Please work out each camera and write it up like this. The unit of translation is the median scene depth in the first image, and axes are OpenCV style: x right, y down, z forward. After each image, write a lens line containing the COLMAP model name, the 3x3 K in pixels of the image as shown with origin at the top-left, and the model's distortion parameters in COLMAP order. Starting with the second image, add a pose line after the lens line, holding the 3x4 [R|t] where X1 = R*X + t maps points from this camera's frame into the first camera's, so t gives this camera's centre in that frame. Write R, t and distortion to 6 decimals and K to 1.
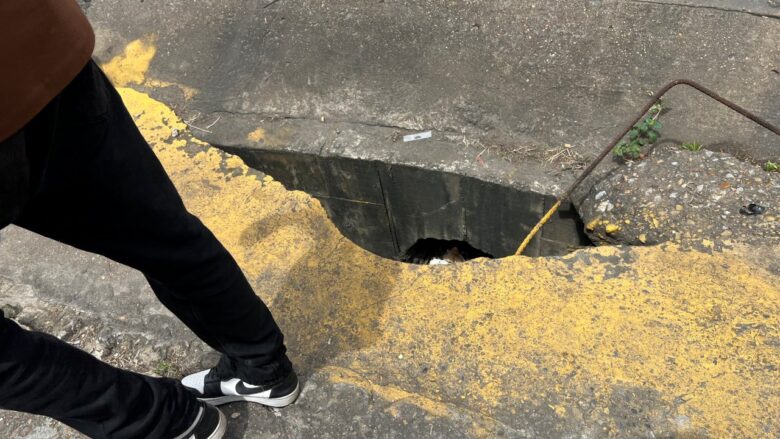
lens RADIAL K [[613.5, 0, 392.5], [0, 613.5, 219.4], [0, 0, 1]] dist [0.045057, -0.026158]
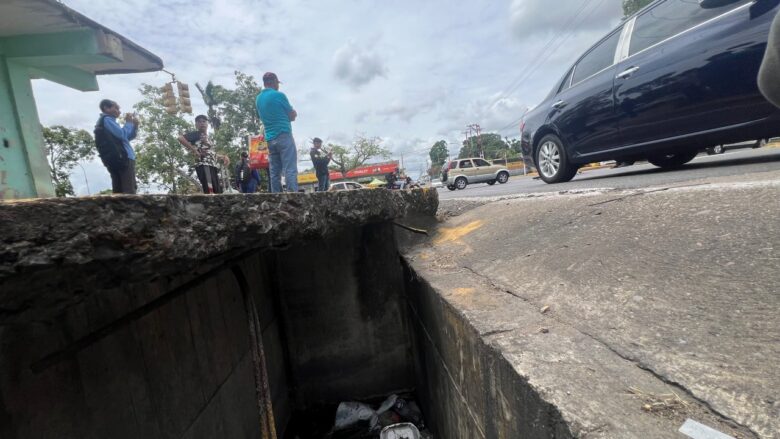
lens RADIAL K [[310.1, 0, 390.0], [0, 310.1, 221.1], [0, 0, 1]] dist [-0.001770, 0.001357]
pose [[0.417111, 0.185362, -0.889752, 0.064935], [-0.681738, 0.711229, -0.171425, -0.062712], [0.601042, 0.678081, 0.423030, 0.643202]]
